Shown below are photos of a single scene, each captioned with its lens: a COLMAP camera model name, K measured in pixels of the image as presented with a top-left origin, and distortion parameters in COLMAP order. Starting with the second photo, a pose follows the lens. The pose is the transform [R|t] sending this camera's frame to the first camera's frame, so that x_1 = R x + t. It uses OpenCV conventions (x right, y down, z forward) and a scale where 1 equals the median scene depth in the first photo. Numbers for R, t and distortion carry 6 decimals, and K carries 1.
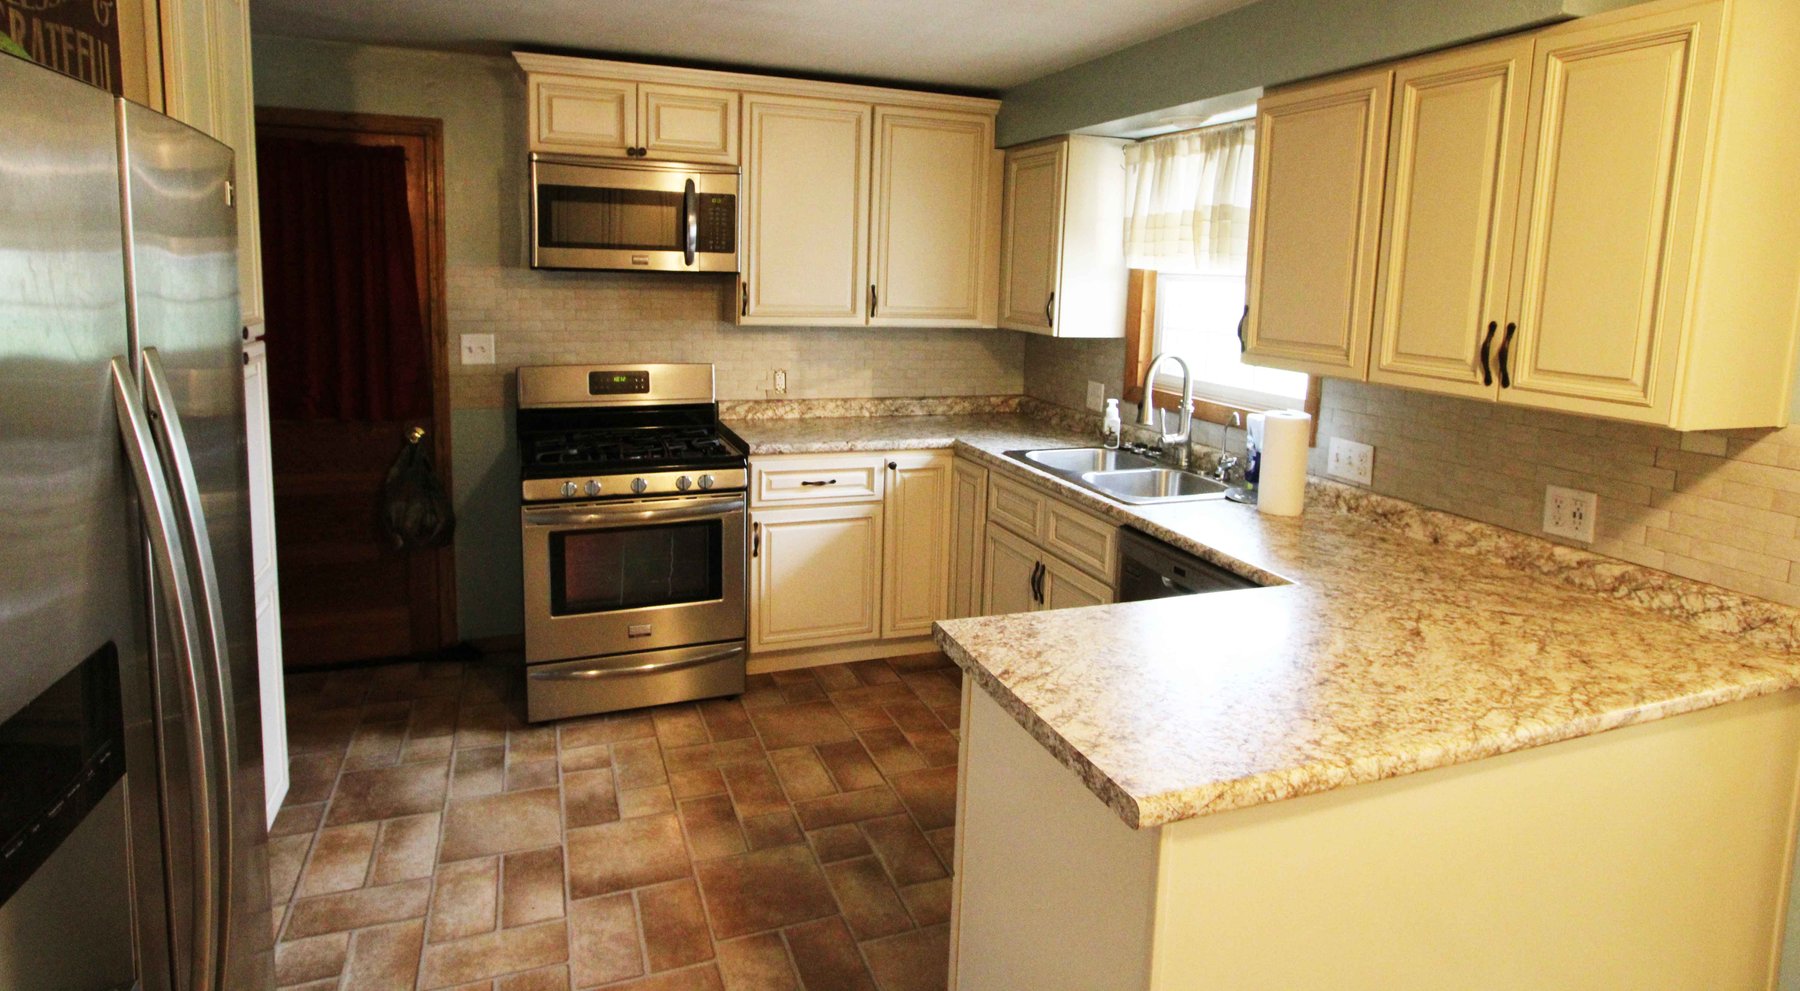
lens RADIAL K [[966.9, 0, 885.6], [0, 966.9, 381.4], [0, 0, 1]] dist [-0.016214, -0.000501]
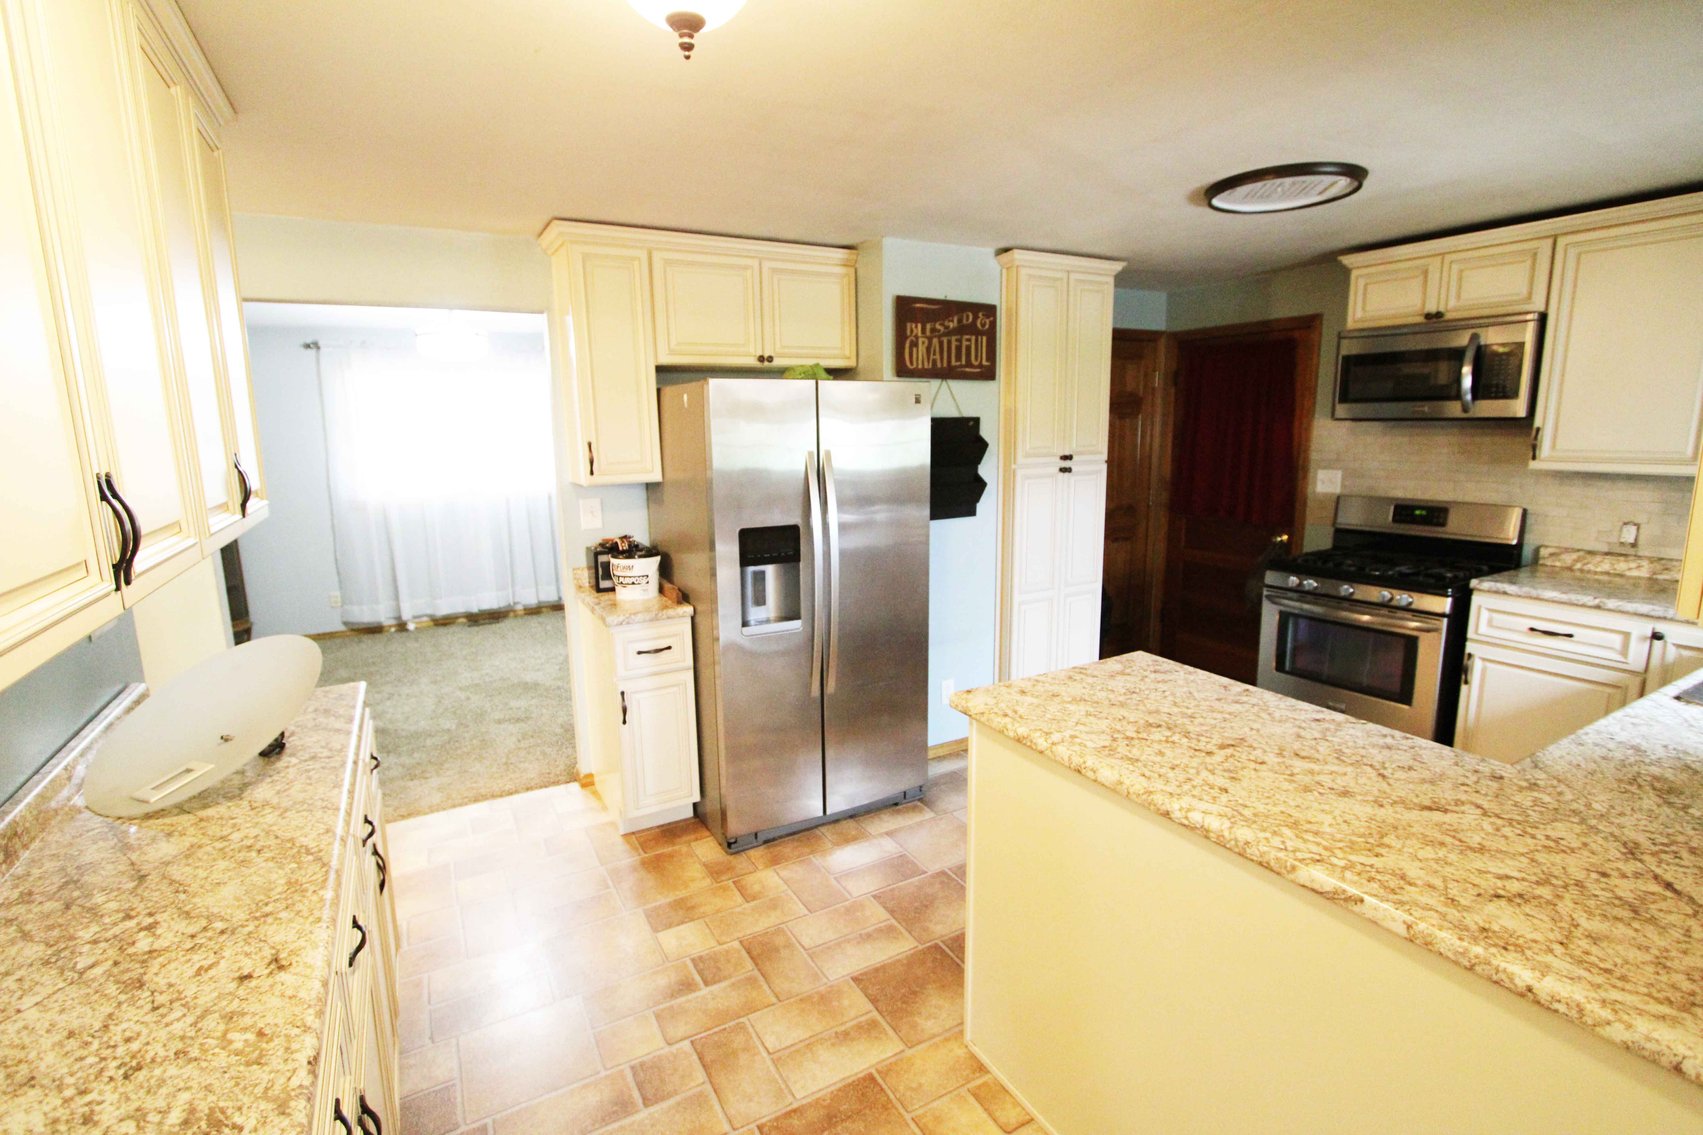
lens RADIAL K [[782.4, 0, 847.8], [0, 782.4, 561.3], [0, 0, 1]] dist [-0.017869, -0.000292]
pose [[0.153985, 0.140530, -0.978029, 0.569429], [-0.088671, 0.987806, 0.127974, -0.002779], [0.984086, 0.067016, 0.164568, 0.170060]]
